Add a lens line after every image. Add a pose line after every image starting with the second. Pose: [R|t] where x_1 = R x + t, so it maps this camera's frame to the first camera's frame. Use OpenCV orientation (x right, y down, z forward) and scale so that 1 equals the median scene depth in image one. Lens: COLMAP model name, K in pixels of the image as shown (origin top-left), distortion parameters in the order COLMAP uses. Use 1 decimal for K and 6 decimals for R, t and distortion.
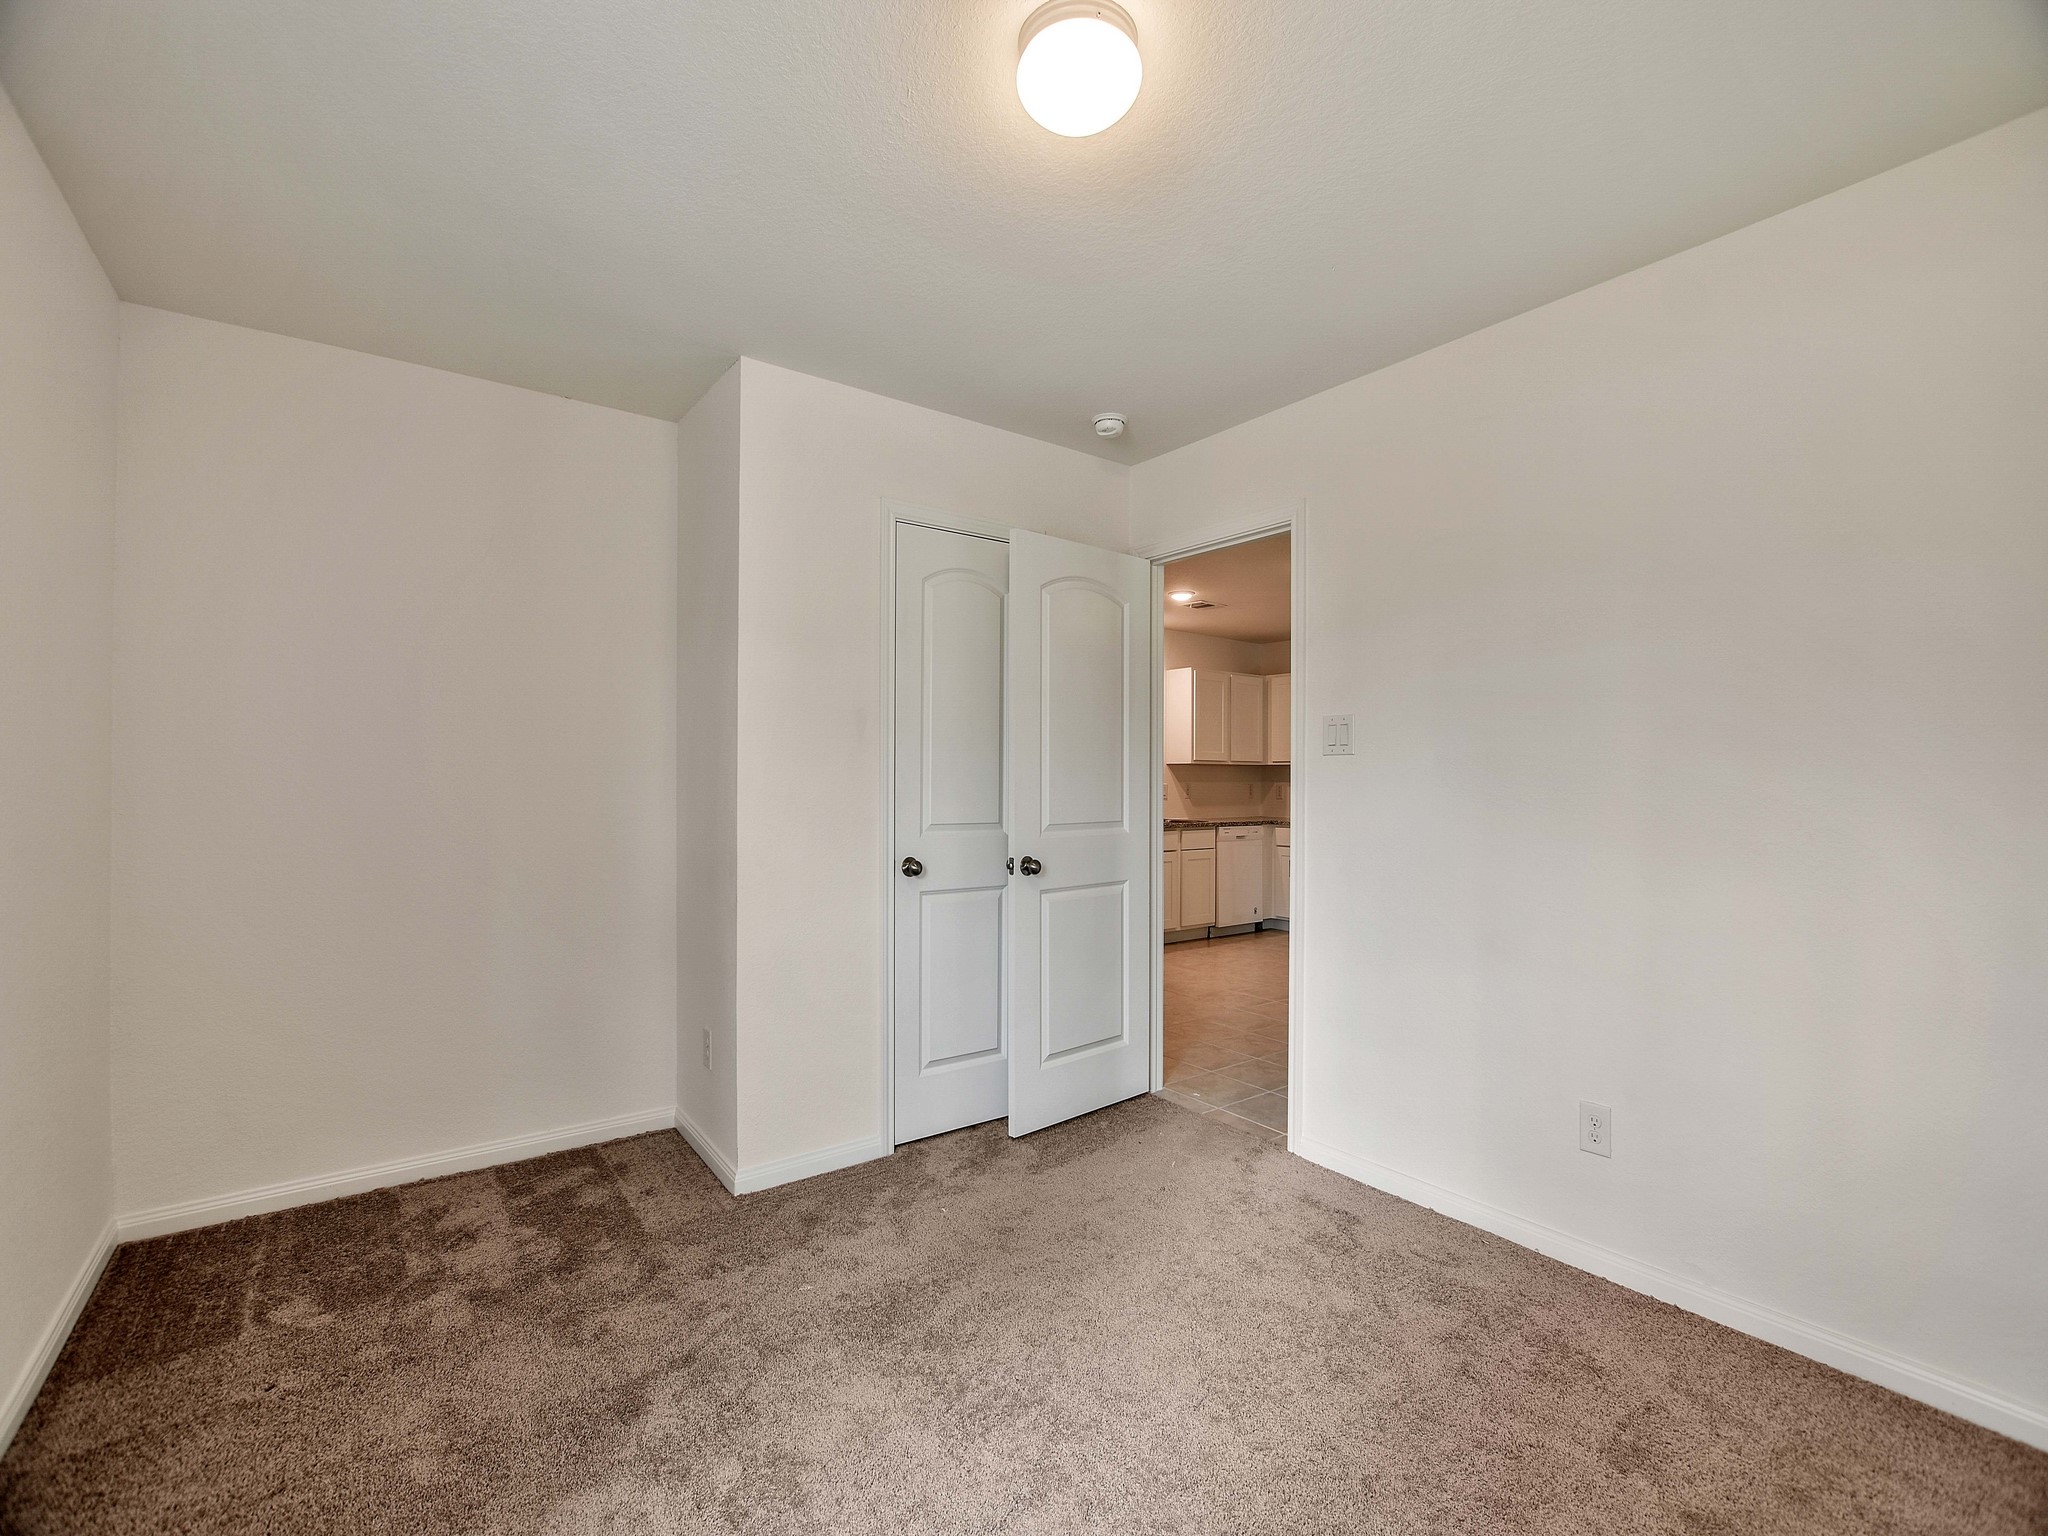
lens RADIAL K [[898.8, 0, 1024.6], [0, 898.8, 777.1], [0, 0, 1]] dist [-0.032193, 0.004208]
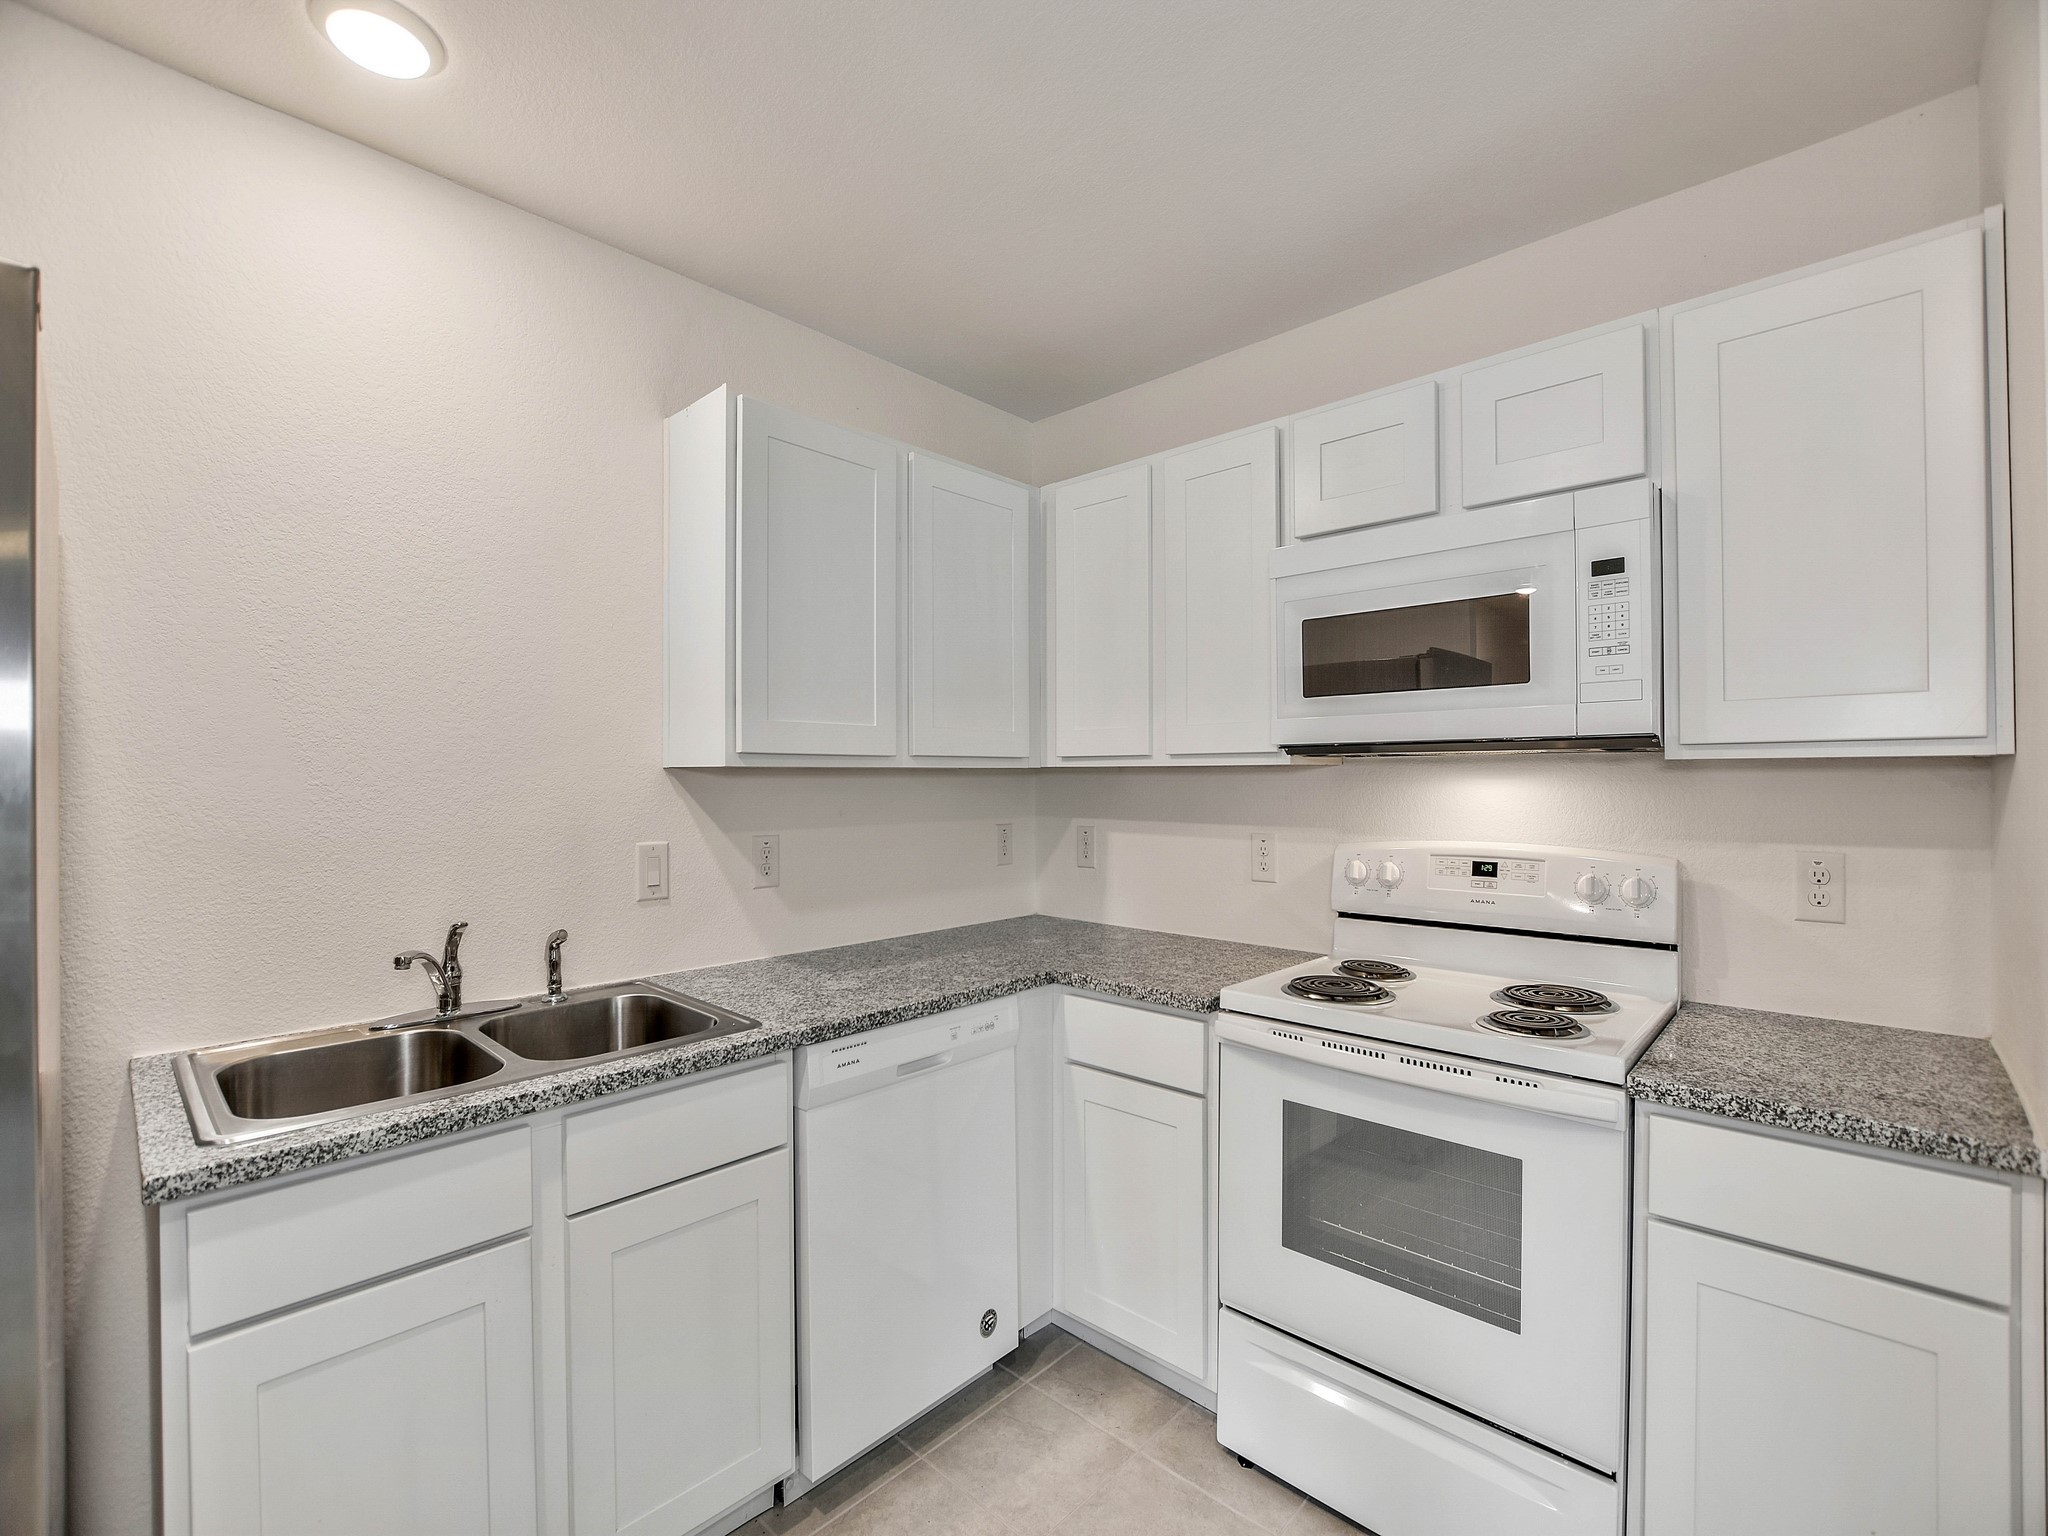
lens RADIAL K [[898.8, 0, 1024.6], [0, 898.8, 777.1], [0, 0, 1]] dist [-0.032193, 0.004208]
pose [[0.983475, -0.004444, 0.180990, 0.215729], [0.004609, 0.999989, -0.000490, -0.011039], [-0.180986, 0.001316, 0.983485, 0.721084]]
